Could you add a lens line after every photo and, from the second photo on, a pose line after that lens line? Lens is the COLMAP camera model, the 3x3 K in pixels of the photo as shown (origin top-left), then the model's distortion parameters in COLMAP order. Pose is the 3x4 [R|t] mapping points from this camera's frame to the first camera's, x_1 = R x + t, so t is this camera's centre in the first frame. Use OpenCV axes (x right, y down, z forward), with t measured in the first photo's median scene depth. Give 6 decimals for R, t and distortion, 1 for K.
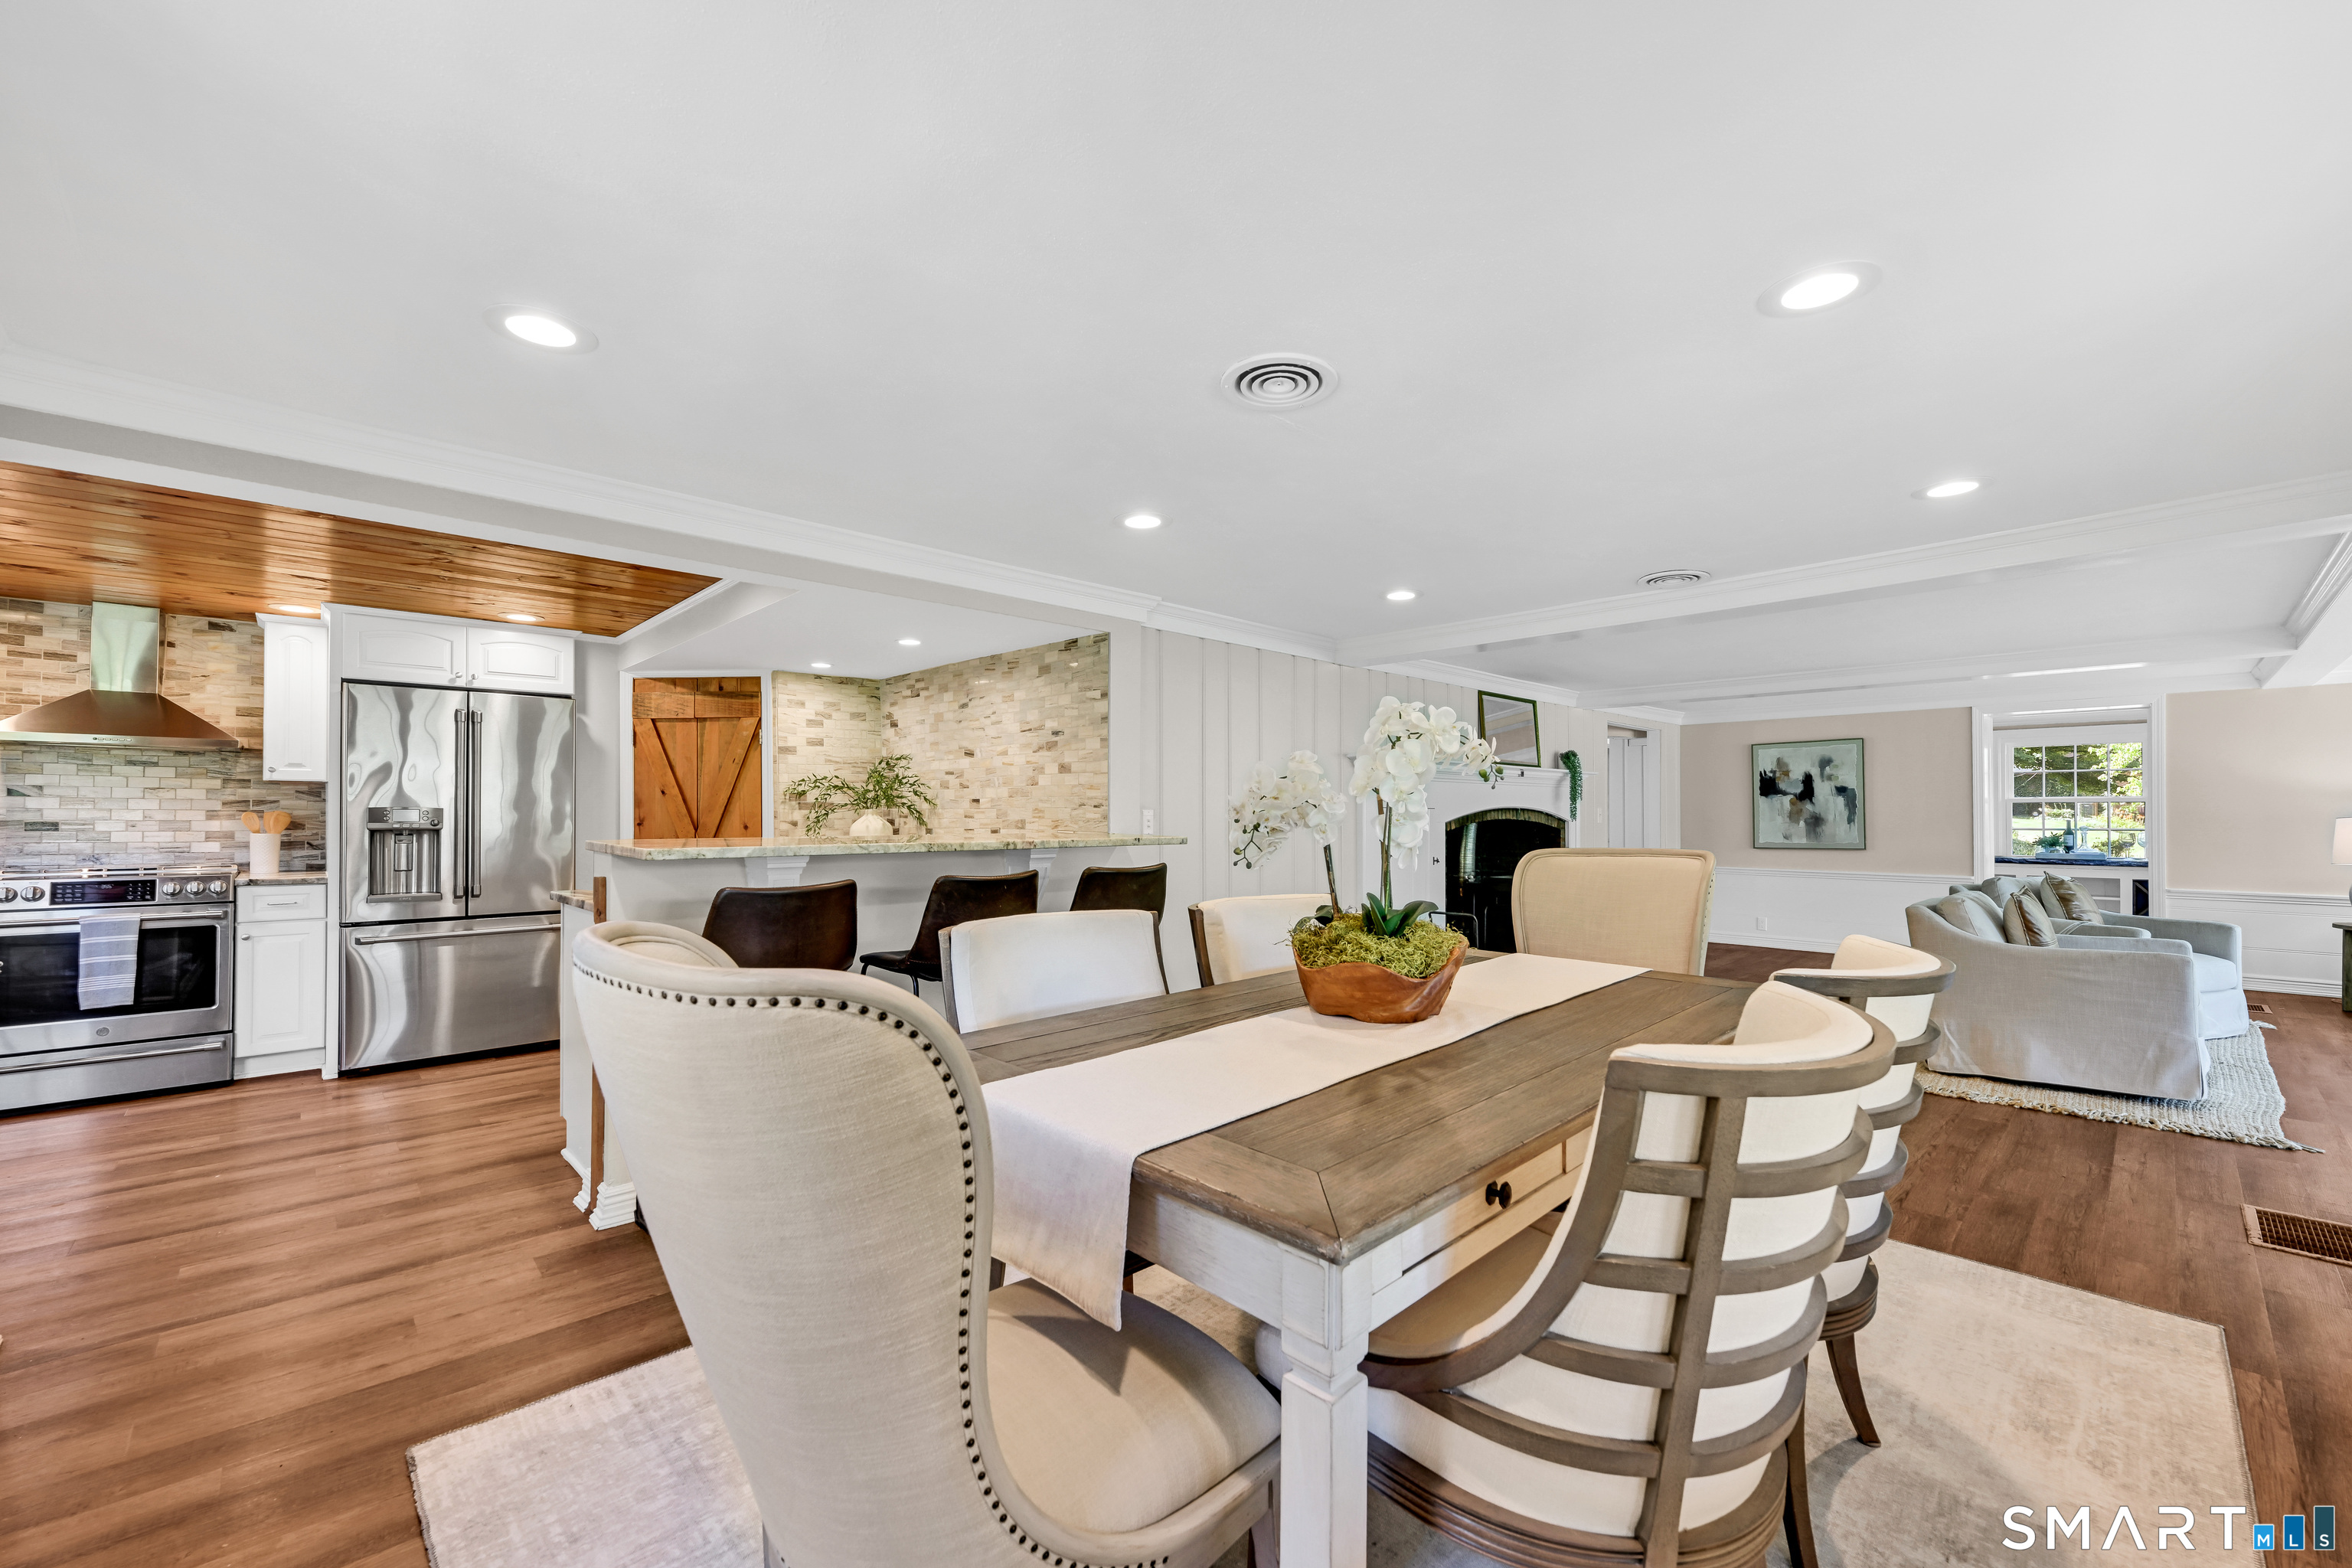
lens RADIAL K [[953.3, 0, 1164.0], [0, 953.3, 806.3], [0, 0, 1]] dist [0.004378, -0.000583]
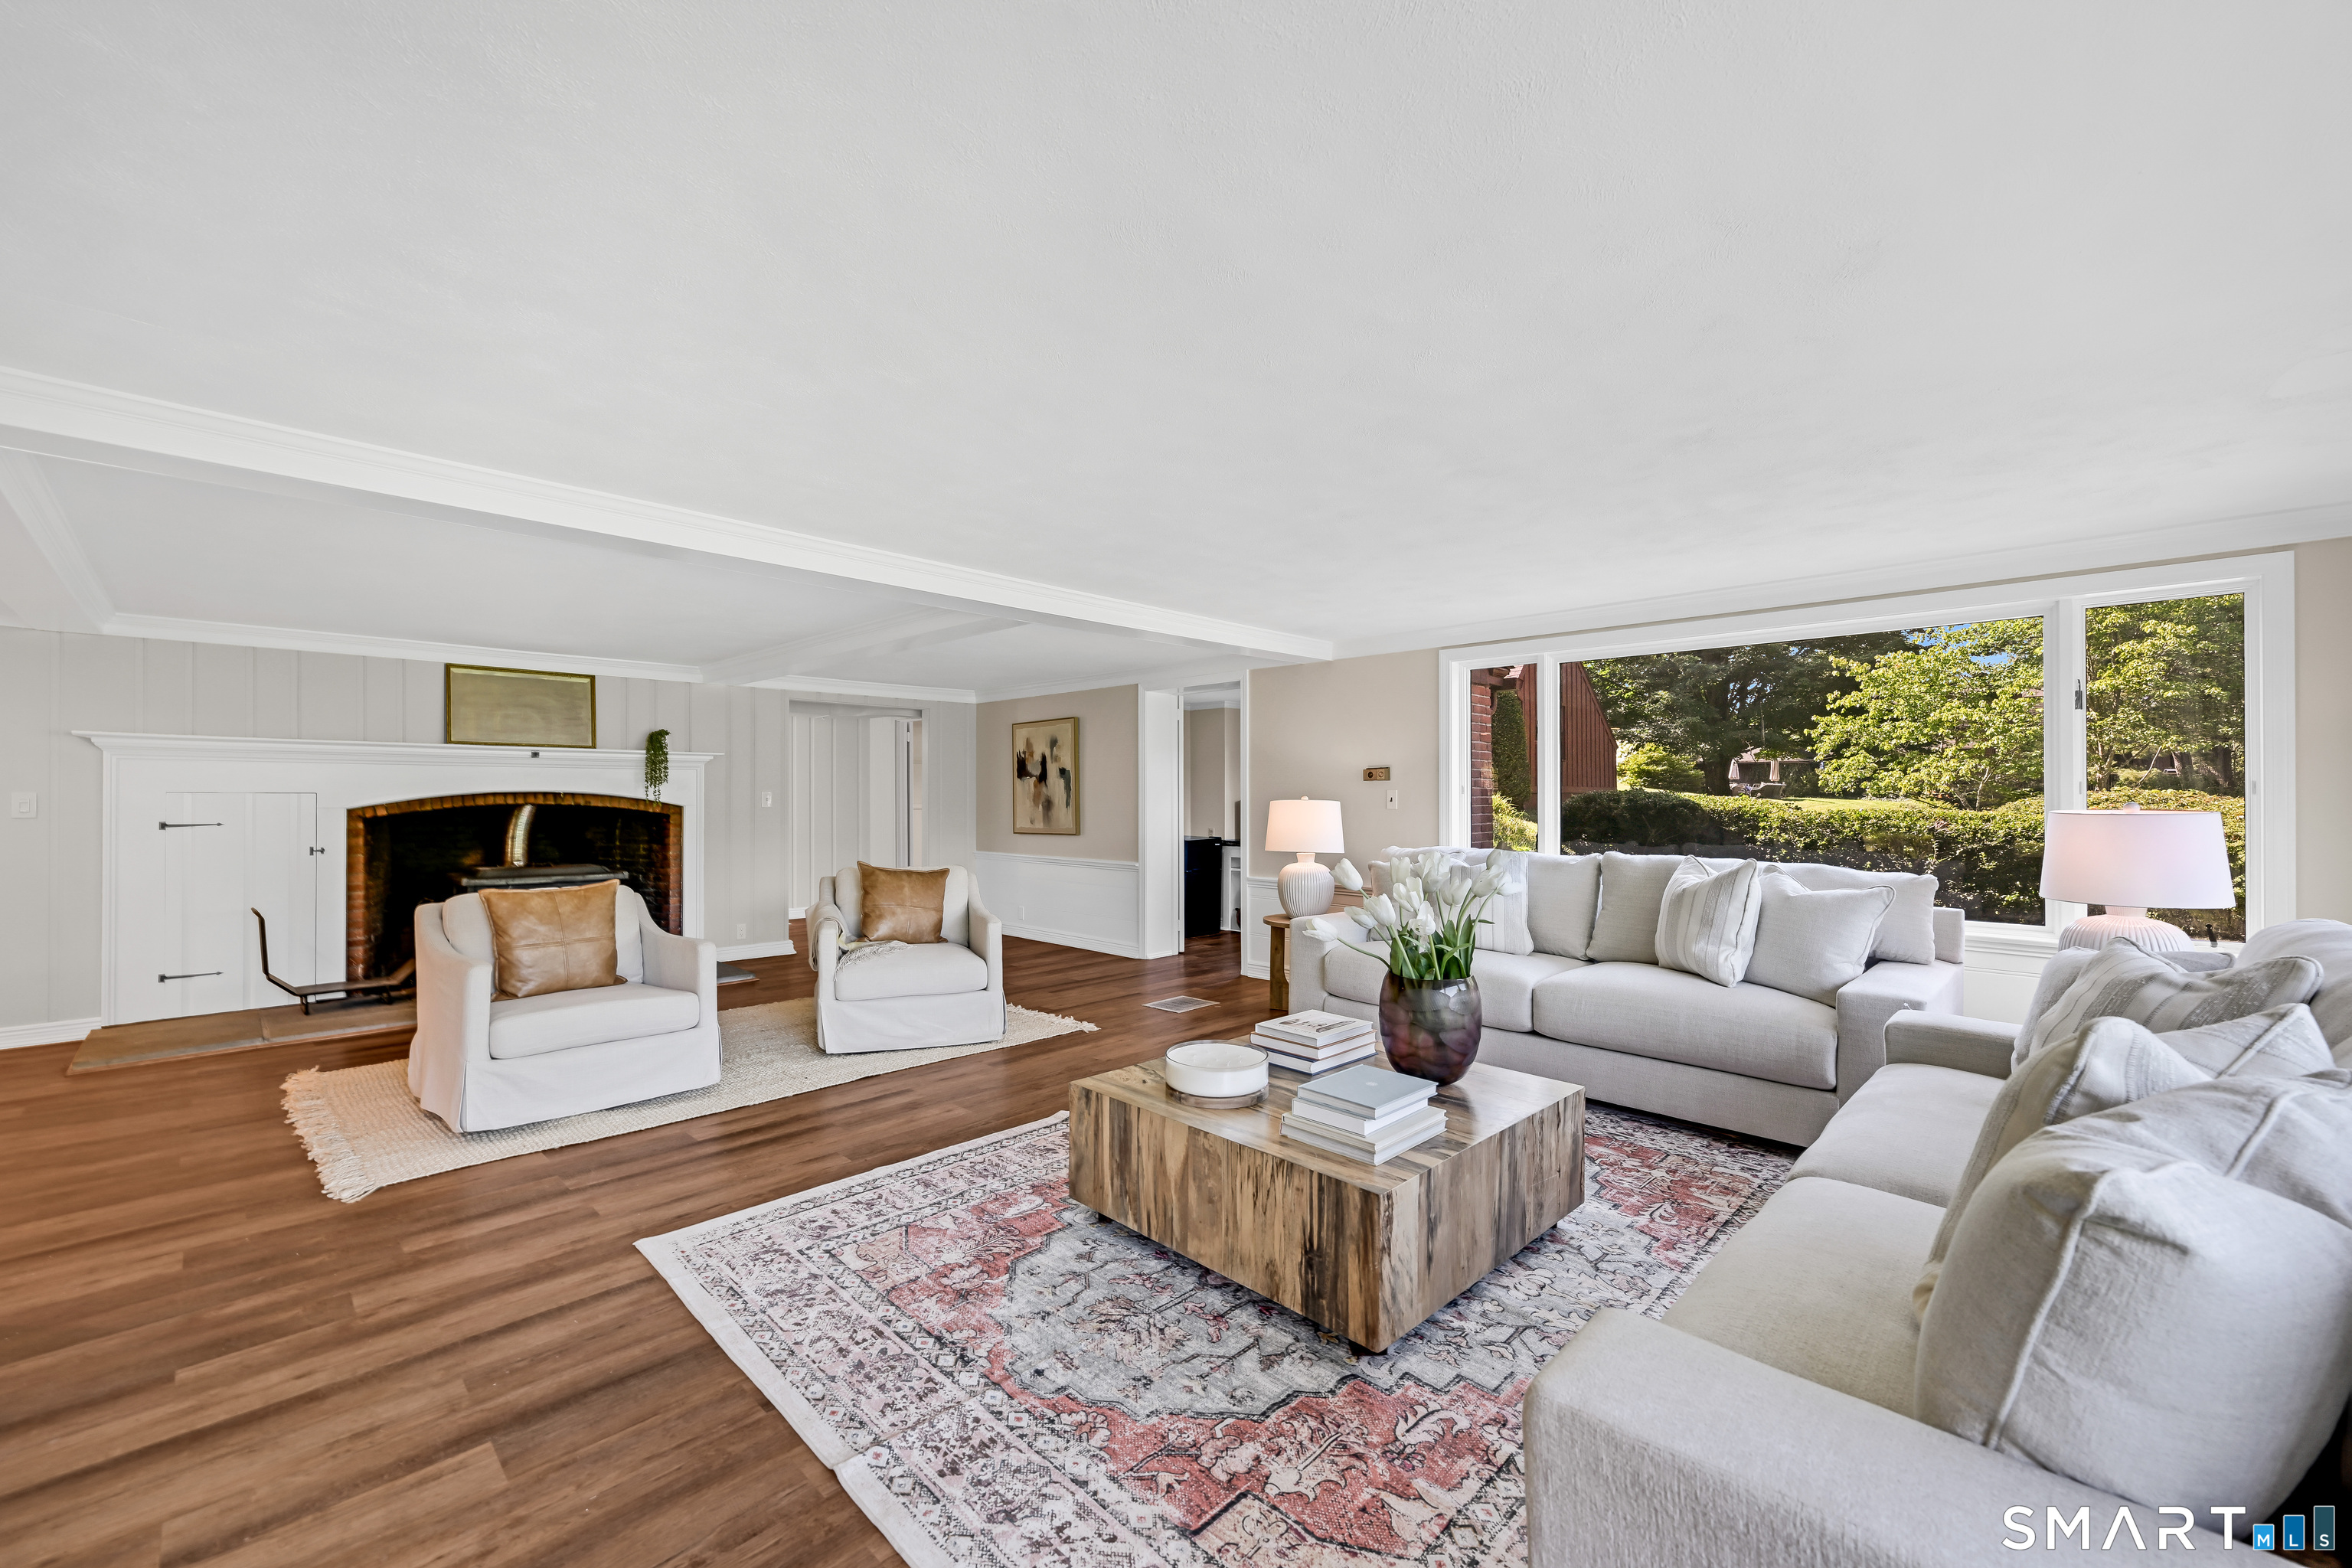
lens RADIAL K [[953.3, 0, 1185.9], [0, 953.3, 795.8], [0, 0, 1]] dist [0.004378, -0.000583]
pose [[0.999480, -0.002656, 0.032123, 1.258680], [0.002452, 0.999977, 0.006385, 0.001576], [-0.032140, -0.006303, 0.999464, 0.075964]]
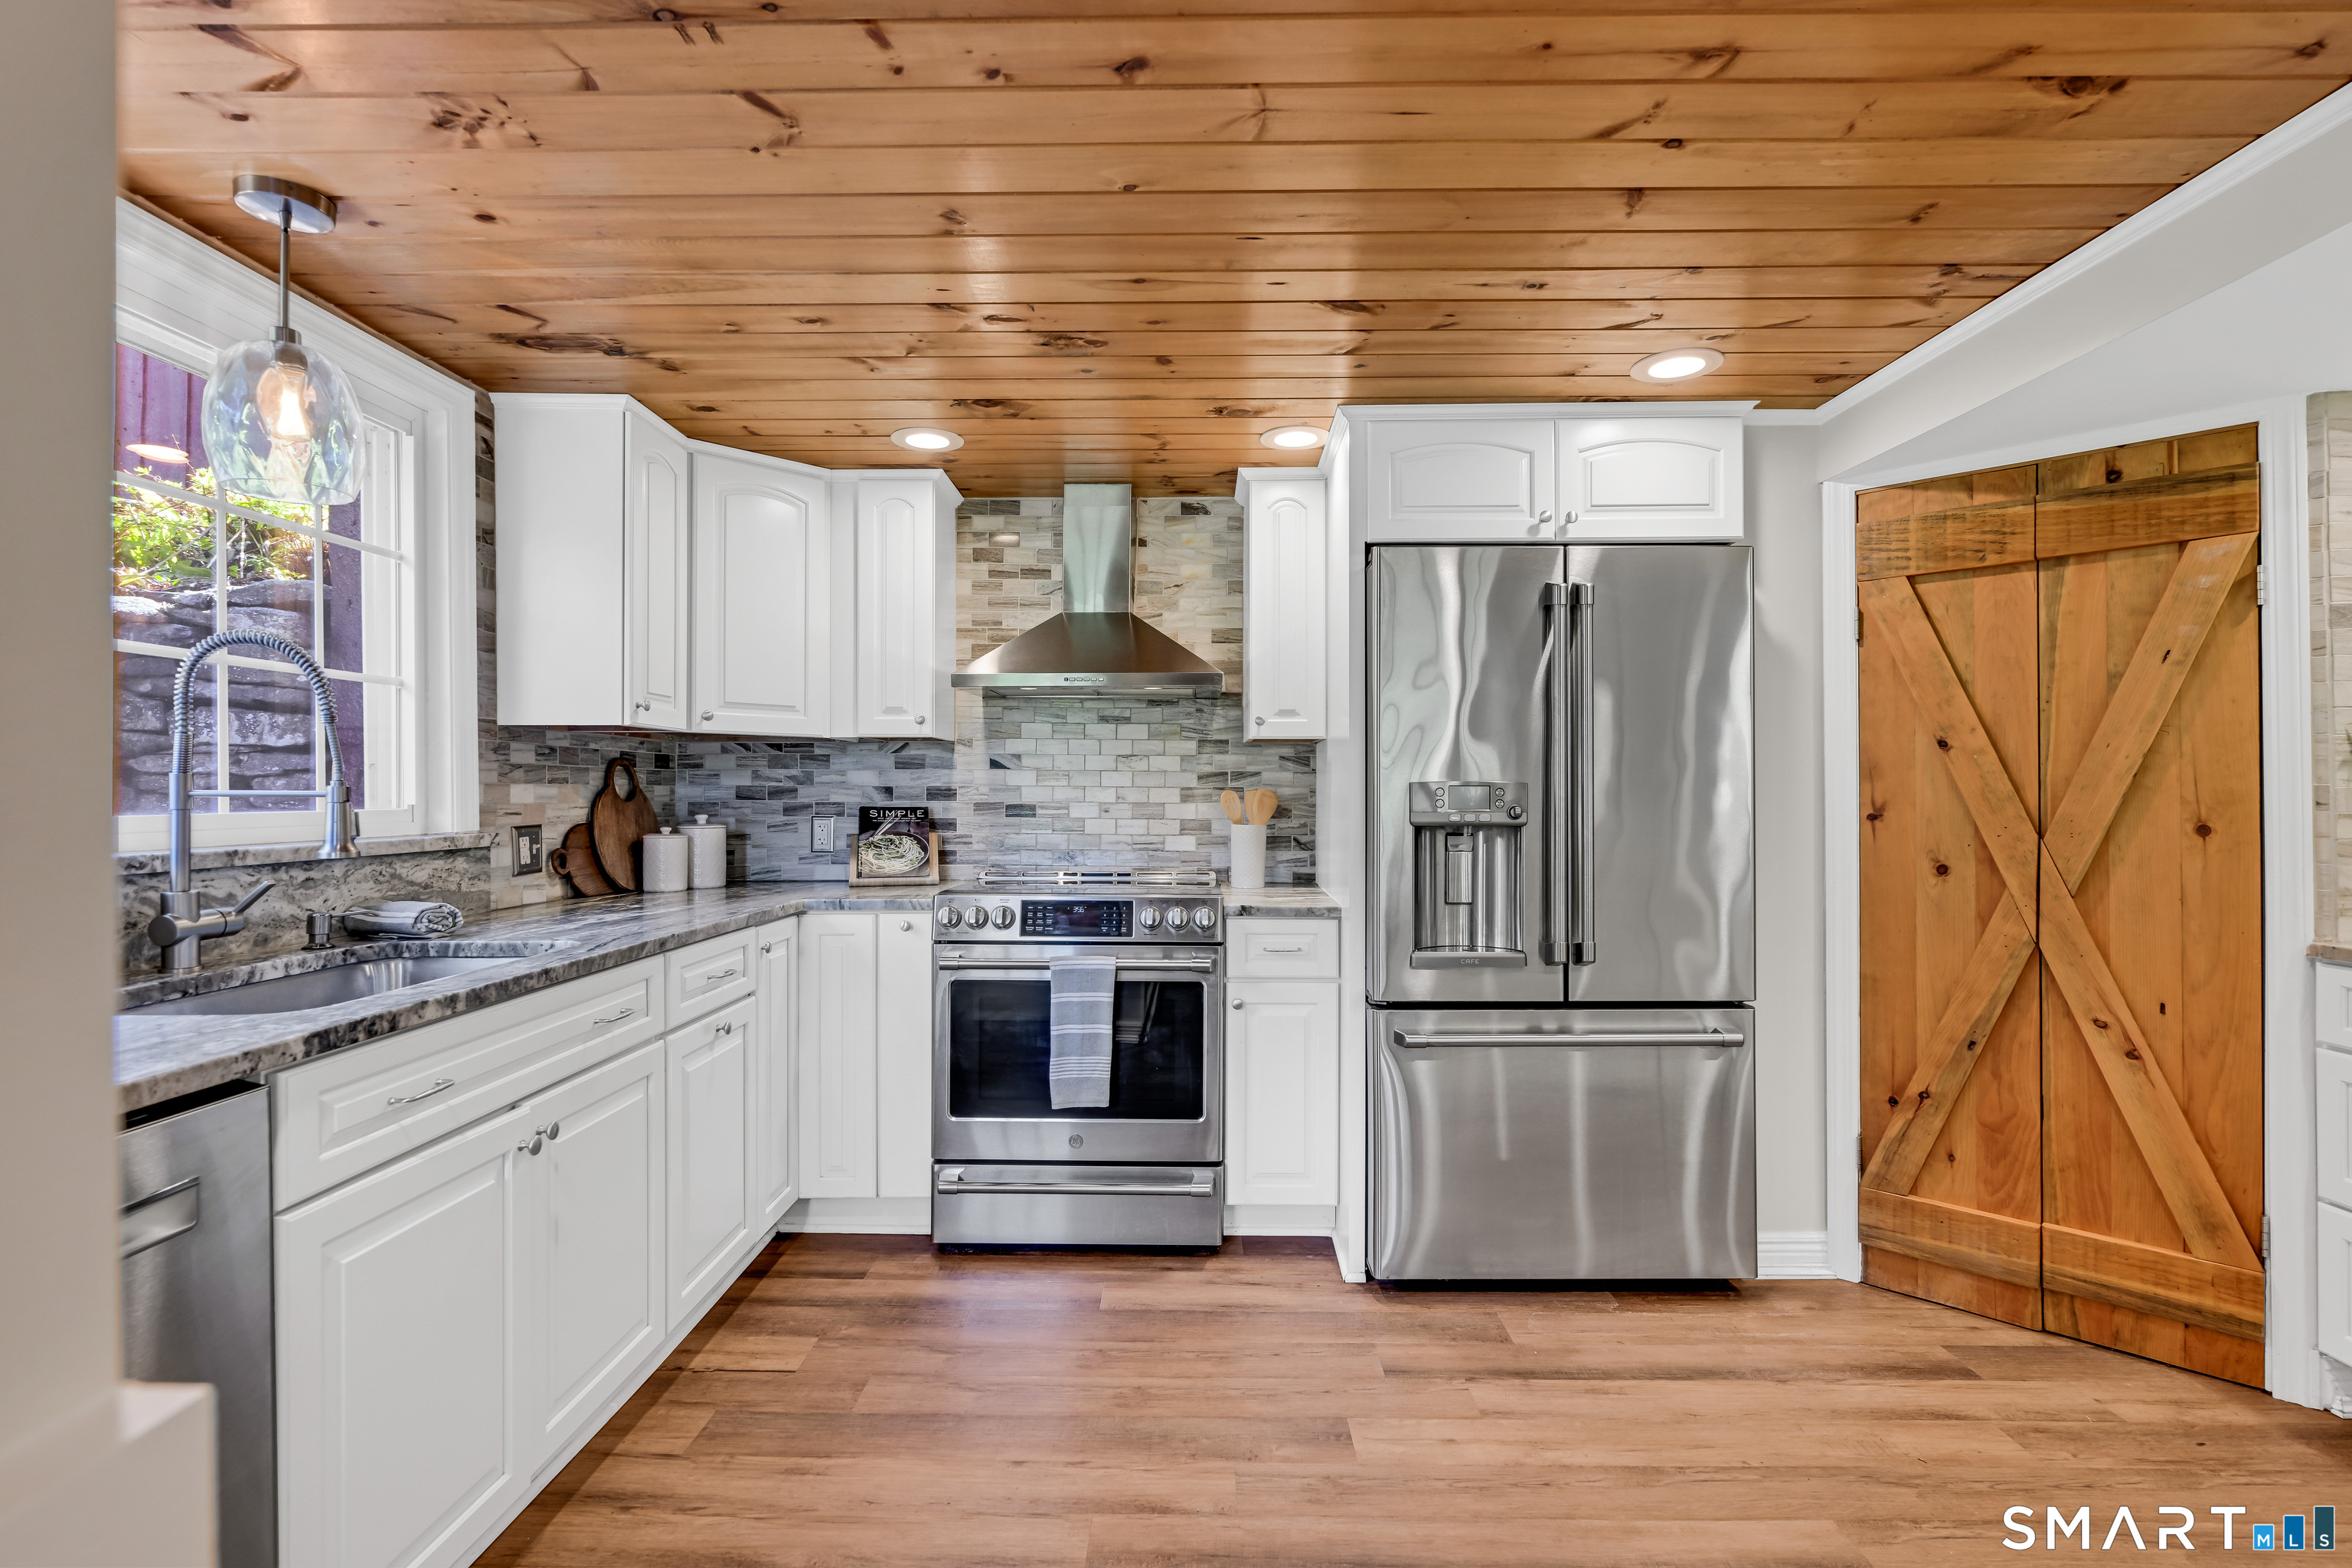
lens RADIAL K [[1097.9, 0, 1154.2], [0, 1097.9, 790.5], [0, 0, 1]] dist [-0.000712, 0.000222]
pose [[0.712184, 0.000142, -0.701993, -0.491041], [0.006658, 0.999954, 0.006957, 0.000591], [0.701961, -0.009628, 0.712150, 0.455496]]
